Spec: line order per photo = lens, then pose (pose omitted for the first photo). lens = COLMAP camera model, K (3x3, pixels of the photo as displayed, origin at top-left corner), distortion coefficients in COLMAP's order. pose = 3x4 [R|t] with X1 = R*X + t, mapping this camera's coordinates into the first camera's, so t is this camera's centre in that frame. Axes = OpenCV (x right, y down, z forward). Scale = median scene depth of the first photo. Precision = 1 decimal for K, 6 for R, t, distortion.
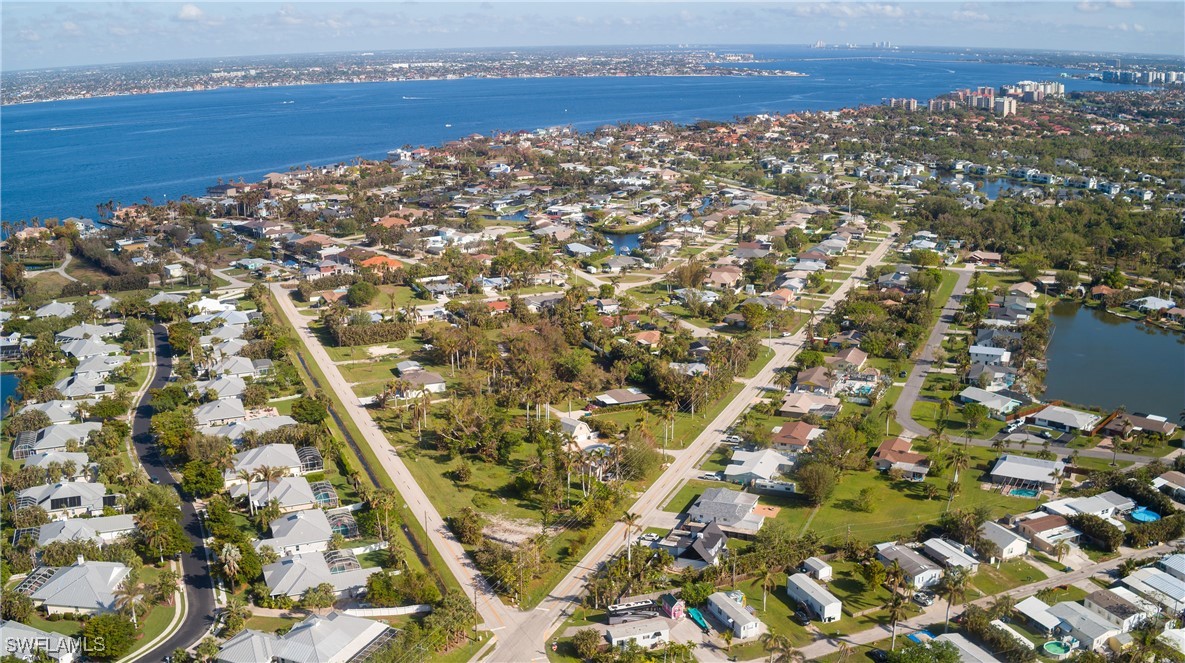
lens RADIAL K [[1159.4, 0, 597.0], [0, 1159.4, 328.4], [0, 0, 1]] dist [-0.203468, 0.000000]
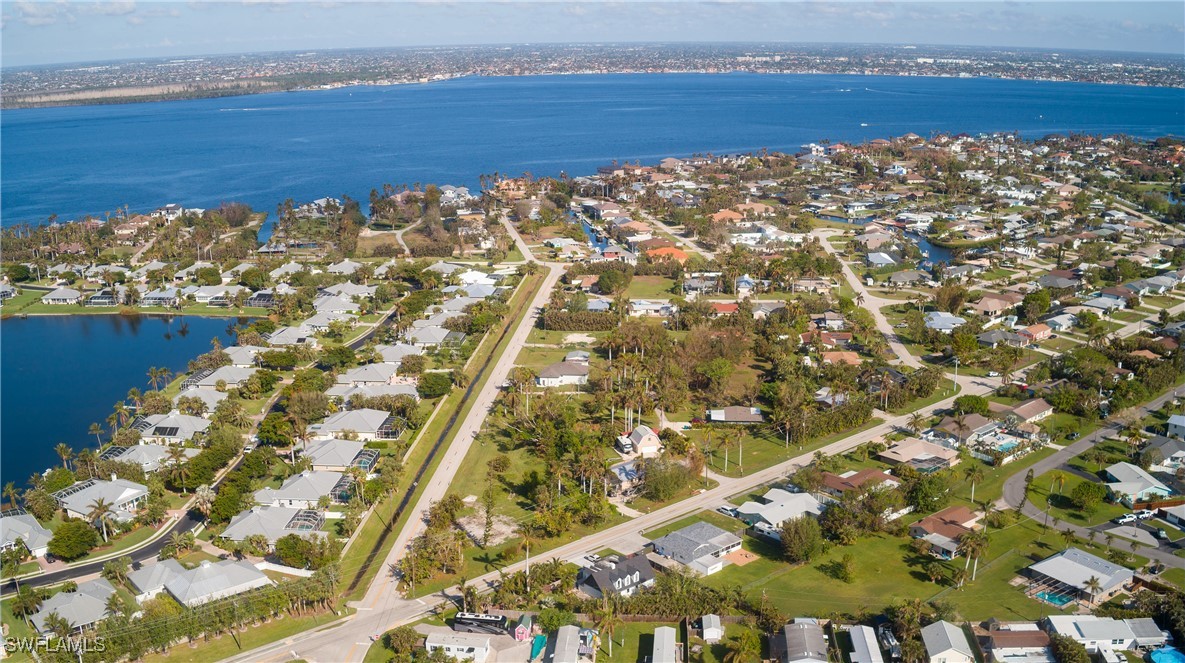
lens RADIAL K [[1159.4, 0, 595.1], [0, 1159.4, 331.8], [0, 0, 1]] dist [-0.203468, 0.000000]
pose [[0.892394, 0.116468, -0.435968, 0.269931], [-0.111671, 0.993067, 0.036715, -0.025342], [0.437222, 0.015921, 0.899213, 0.081622]]
